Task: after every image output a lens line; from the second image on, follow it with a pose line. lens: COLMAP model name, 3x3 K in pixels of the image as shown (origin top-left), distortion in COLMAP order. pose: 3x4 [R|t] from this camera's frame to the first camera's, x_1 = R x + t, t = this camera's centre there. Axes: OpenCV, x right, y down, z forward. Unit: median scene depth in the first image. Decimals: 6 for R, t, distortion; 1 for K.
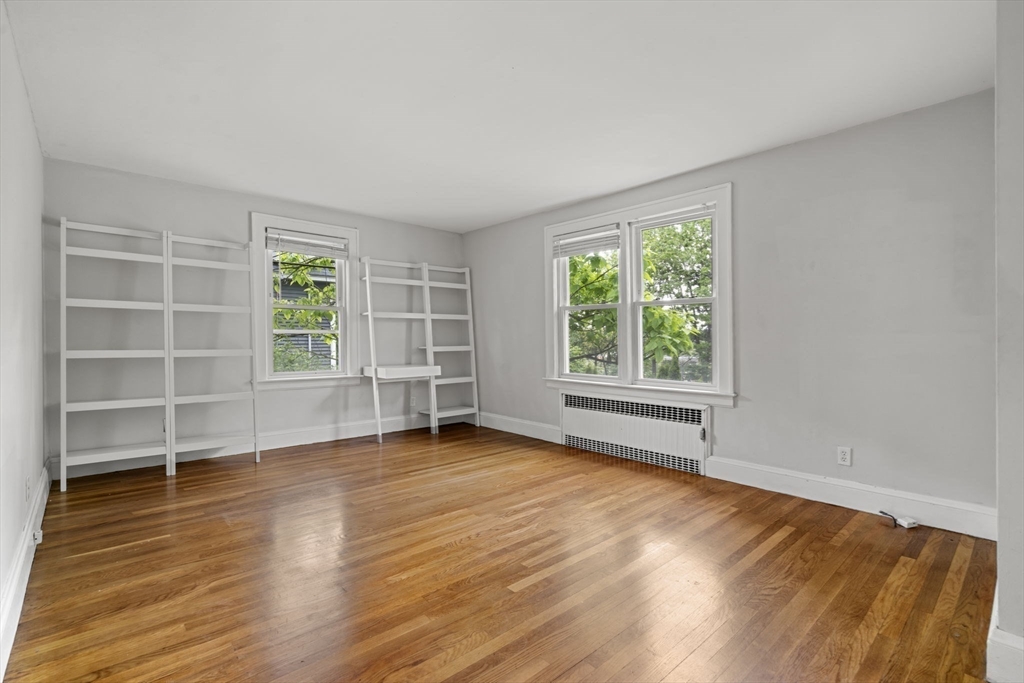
lens RADIAL K [[468.4, 0, 510.6], [0, 468.4, 352.3], [0, 0, 1]] dist [-0.000861, 0.000053]
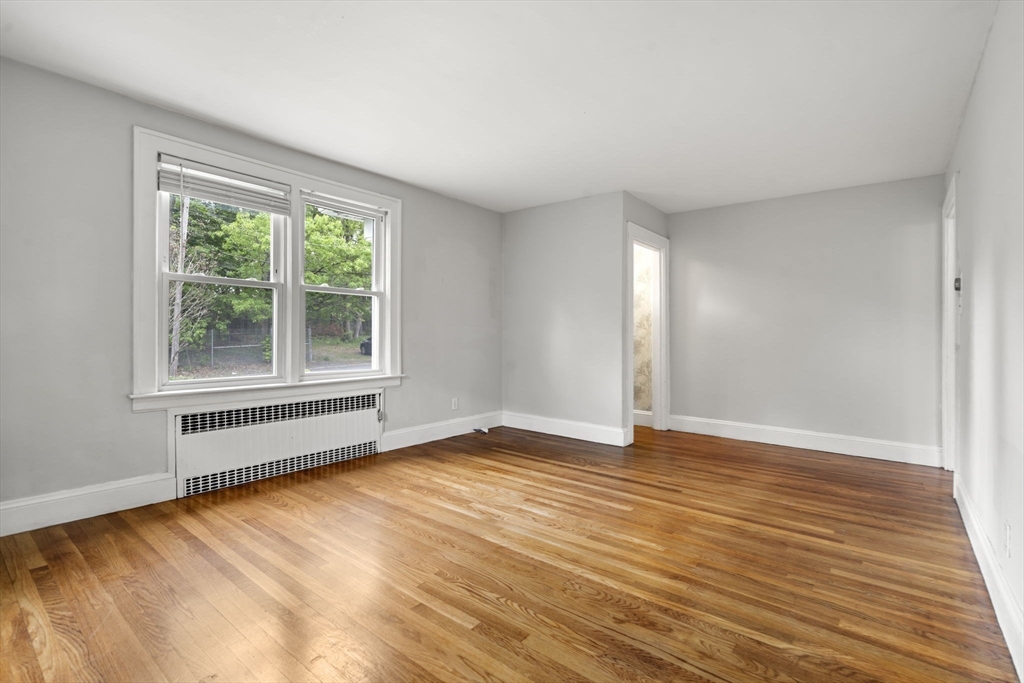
lens RADIAL K [[477.2, 0, 509.2], [0, 477.2, 330.2], [0, 0, 1]] dist [-0.016115, 0.000125]
pose [[-0.152695, 0.001700, 0.988272, -0.804880], [0.017695, 0.999843, 0.001014, -0.022909], [-0.988115, 0.017642, -0.152701, 0.935691]]
